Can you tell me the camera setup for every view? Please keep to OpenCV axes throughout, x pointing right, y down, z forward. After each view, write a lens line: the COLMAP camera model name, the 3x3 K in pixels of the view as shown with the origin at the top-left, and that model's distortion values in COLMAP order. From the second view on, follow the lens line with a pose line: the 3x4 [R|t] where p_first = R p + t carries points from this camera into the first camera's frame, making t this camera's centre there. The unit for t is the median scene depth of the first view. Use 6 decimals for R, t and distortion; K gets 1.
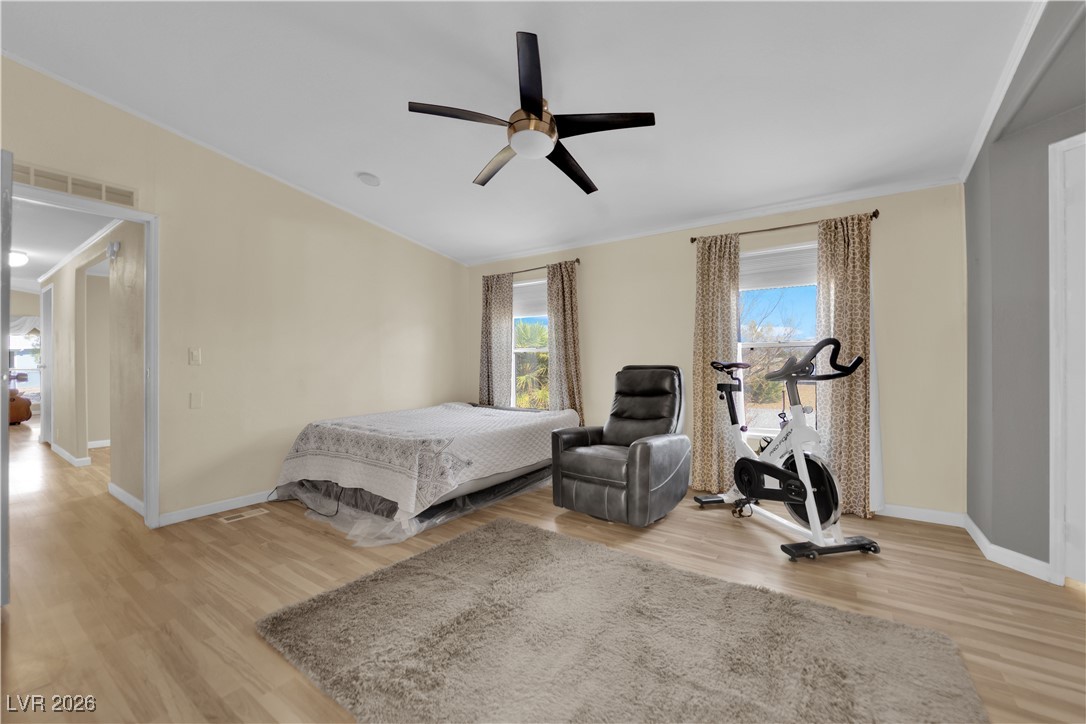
lens RADIAL K [[440.4, 0, 543.0], [0, 440.4, 362.0], [0, 0, 1]] dist [-0.001303, -0.000171]
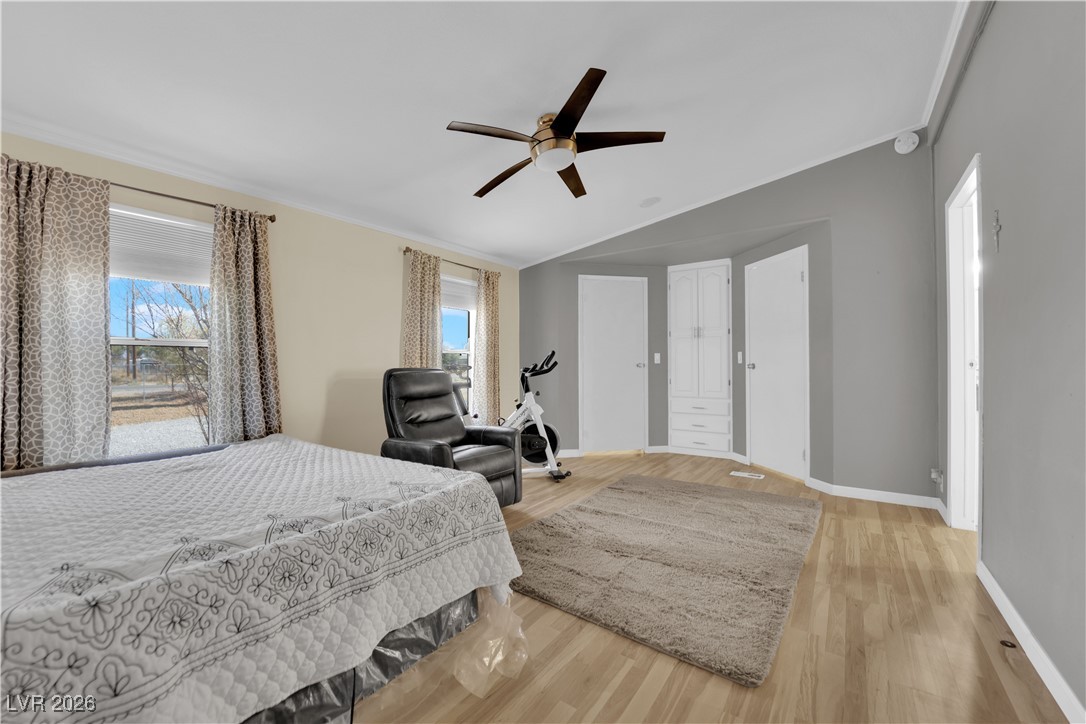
lens RADIAL K [[440.4, 0, 543.0], [0, 440.4, 362.0], [0, 0, 1]] dist [-0.001303, -0.000171]
pose [[0.000399, -0.005089, 0.999987, -0.832730], [-0.010803, 0.999929, 0.005093, -0.018458], [-0.999942, -0.010805, 0.000344, 0.779135]]
